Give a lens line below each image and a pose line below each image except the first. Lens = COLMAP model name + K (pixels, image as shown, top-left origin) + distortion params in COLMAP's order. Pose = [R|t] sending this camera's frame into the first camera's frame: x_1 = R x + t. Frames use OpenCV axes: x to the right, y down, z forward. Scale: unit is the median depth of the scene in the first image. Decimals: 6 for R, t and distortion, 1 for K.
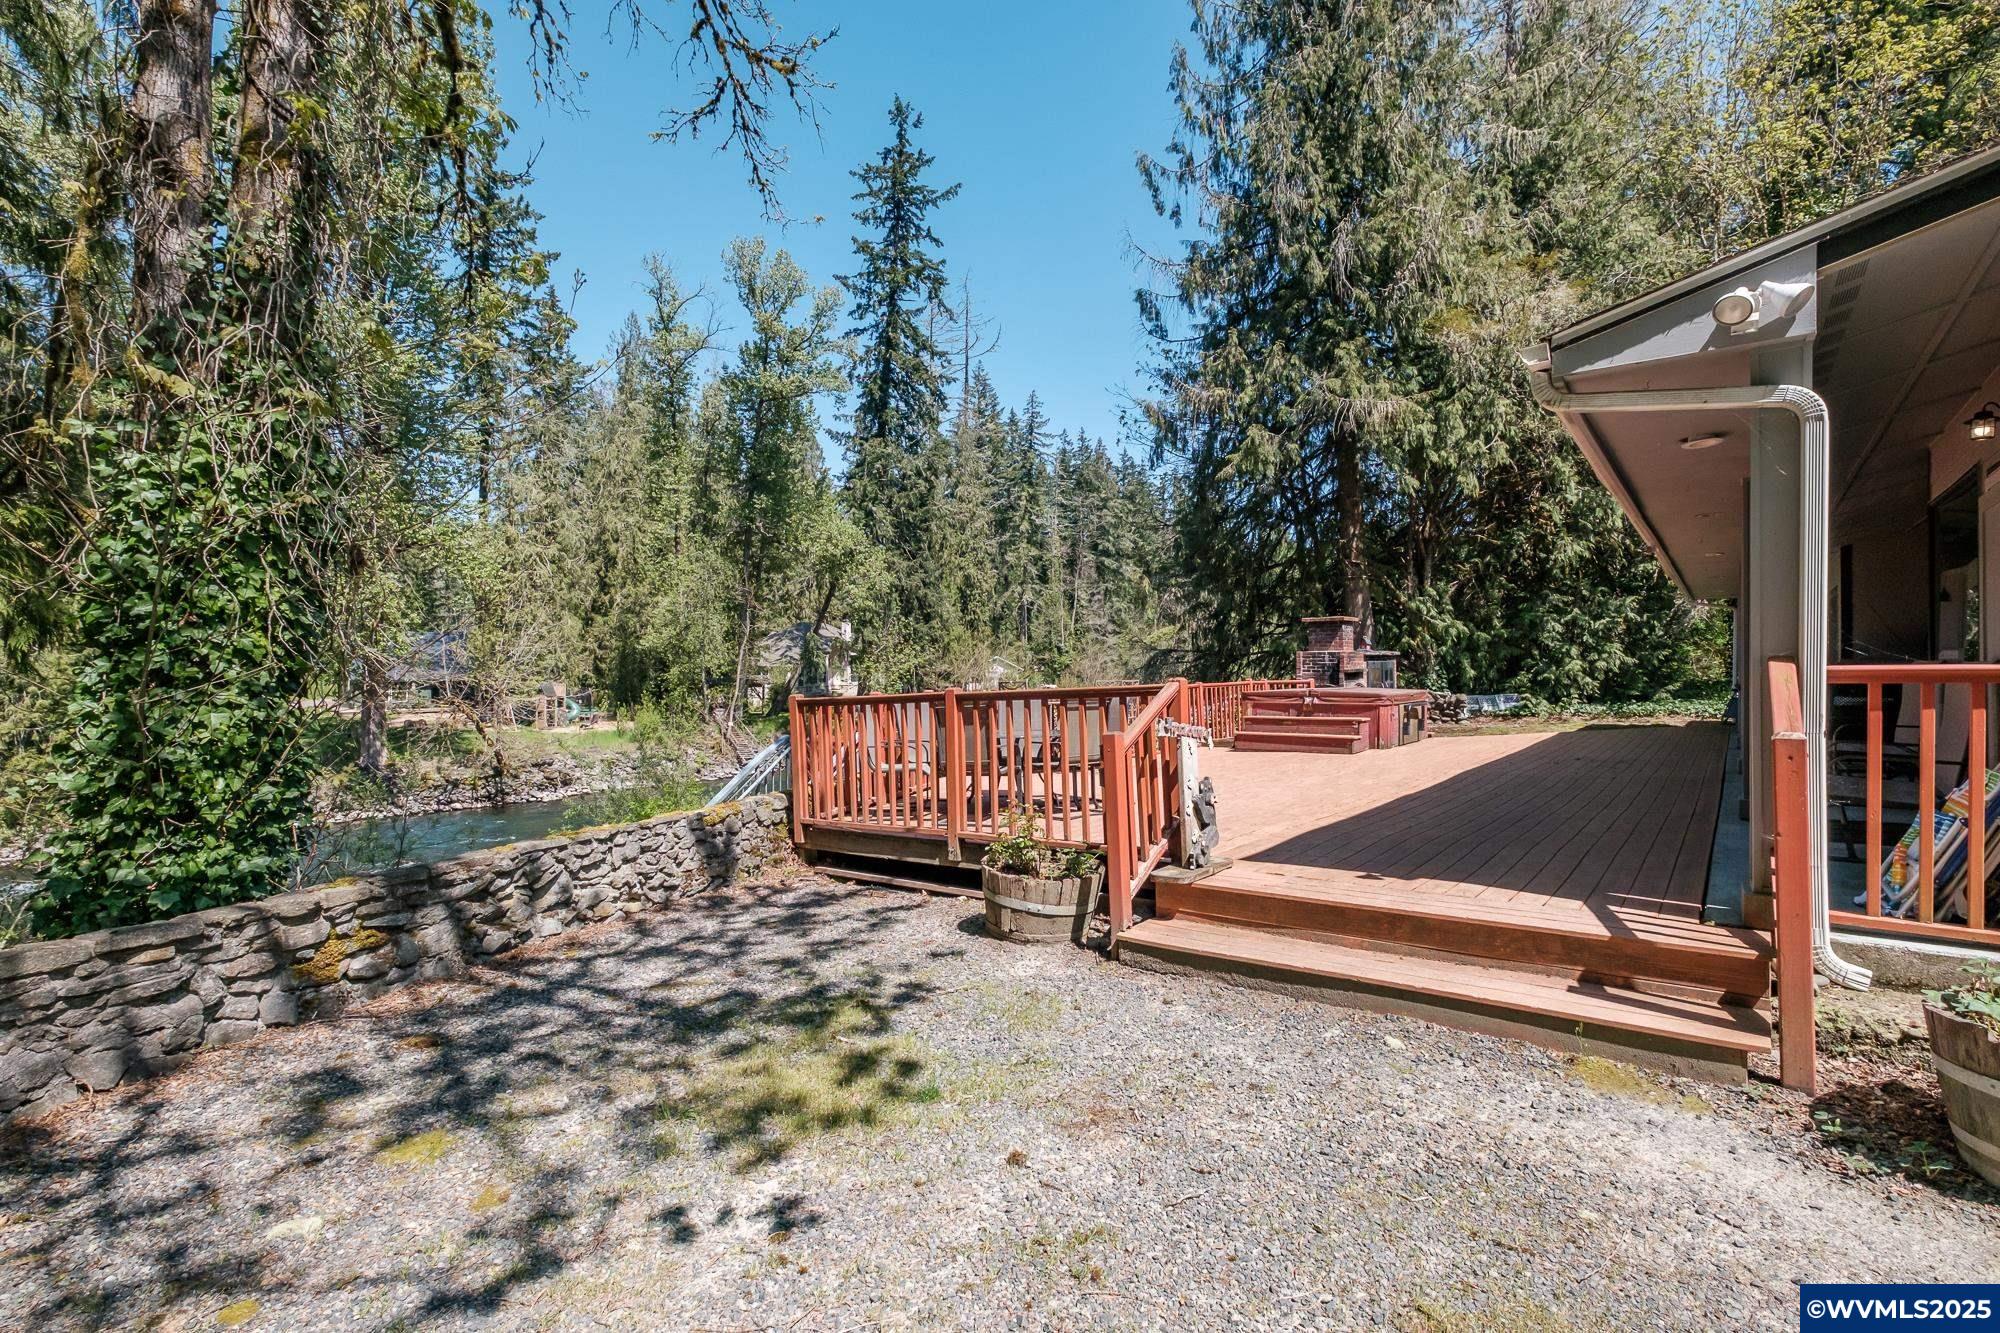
lens RADIAL K [[923.0, 0, 1006.6], [0, 923.0, 680.4], [0, 0, 1]] dist [-0.012294, -0.000956]
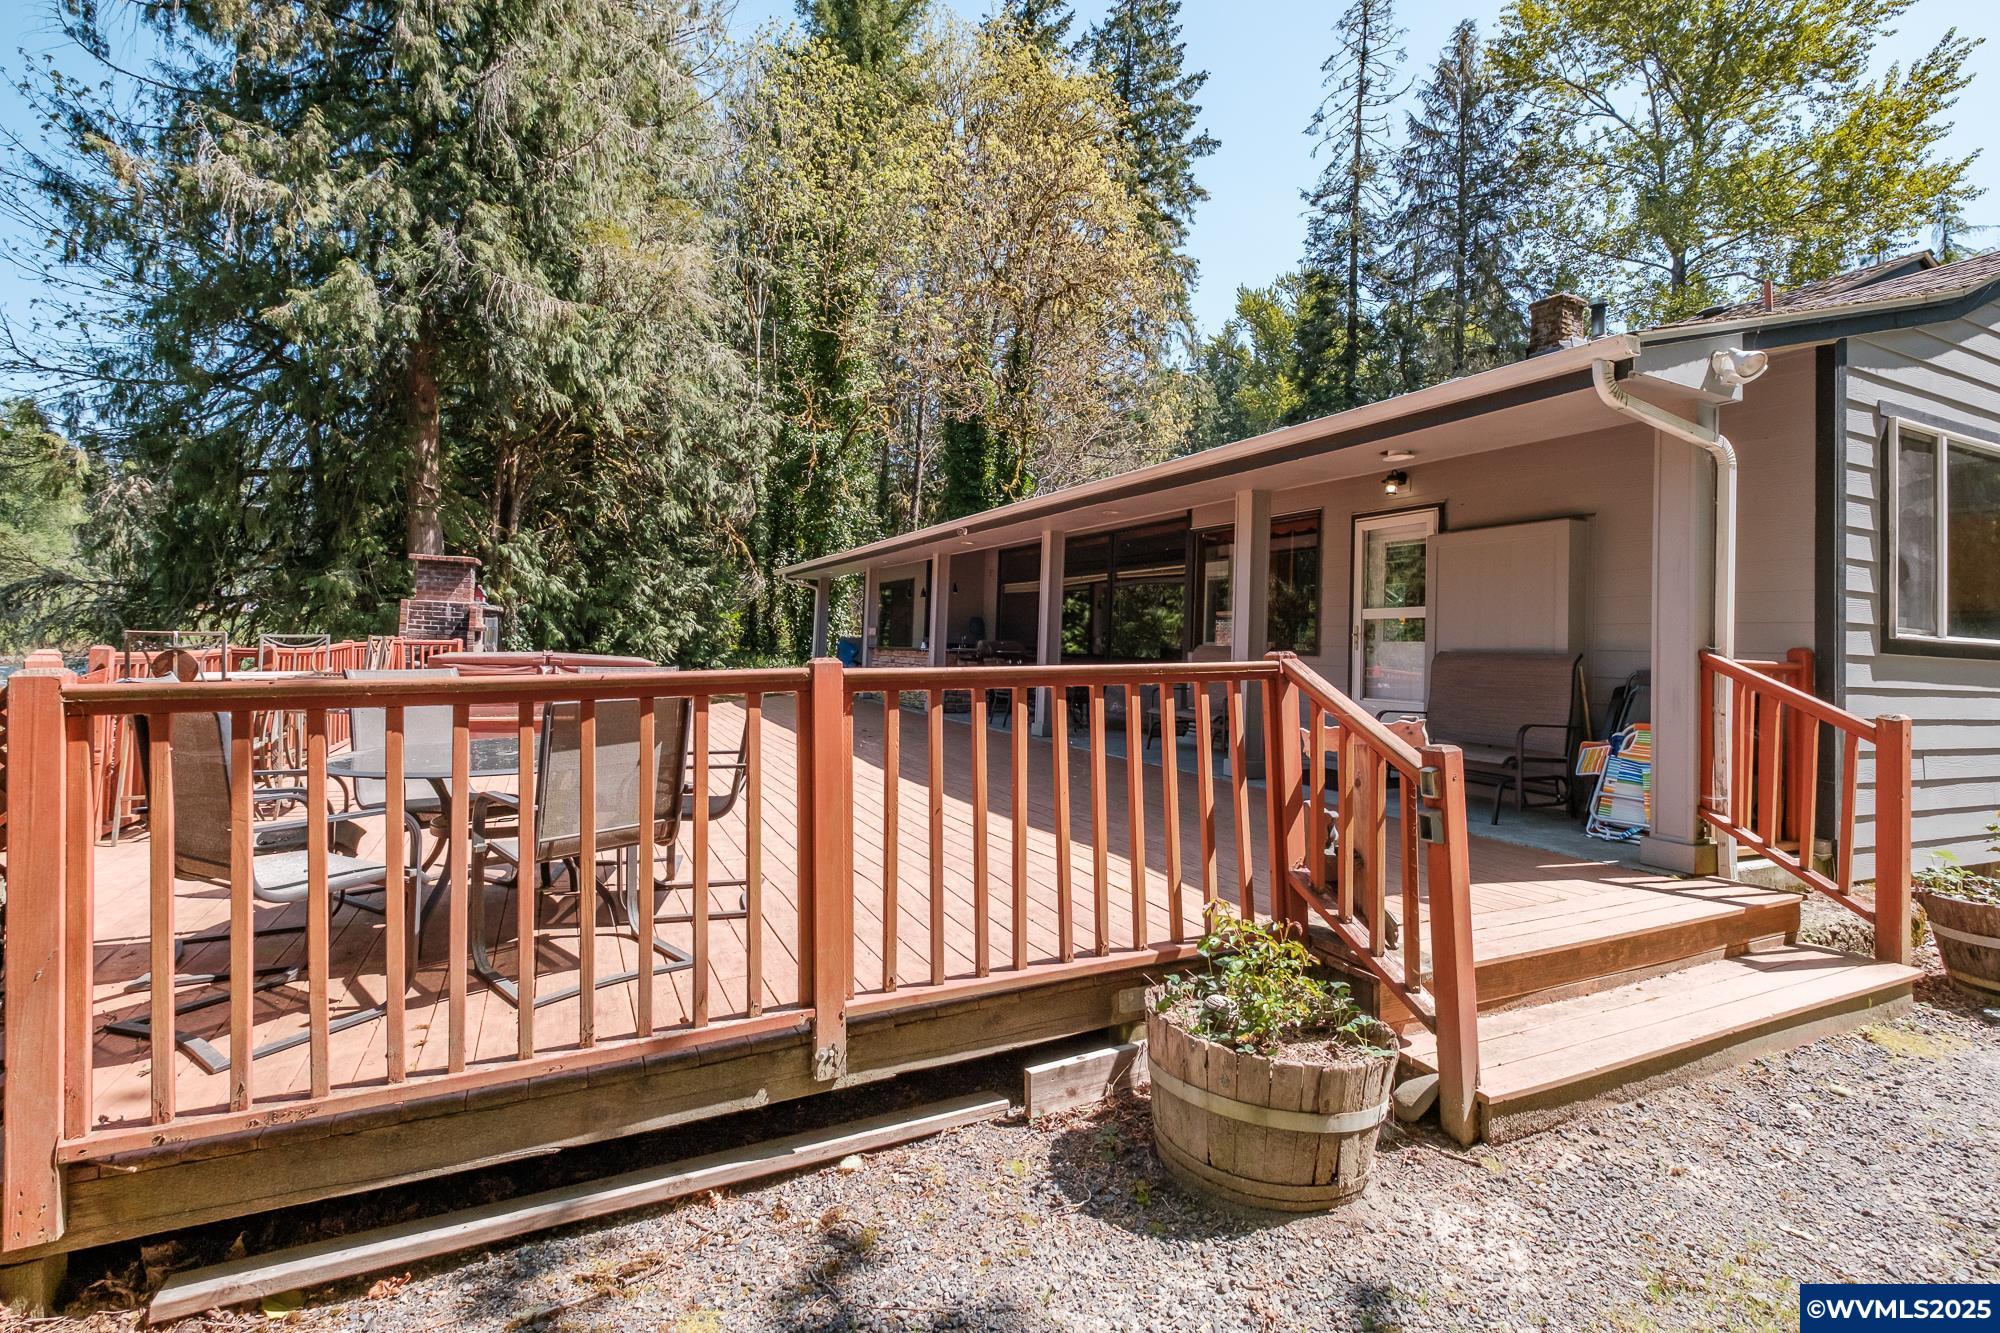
lens RADIAL K [[923.0, 0, 1005.4], [0, 923.0, 653.1], [0, 0, 1]] dist [-0.012294, -0.000956]
pose [[0.419023, 0.018335, 0.907790, -0.135232], [-0.029945, 0.999531, -0.006366, 0.002973], [-0.907482, -0.024516, 0.419376, 0.261896]]
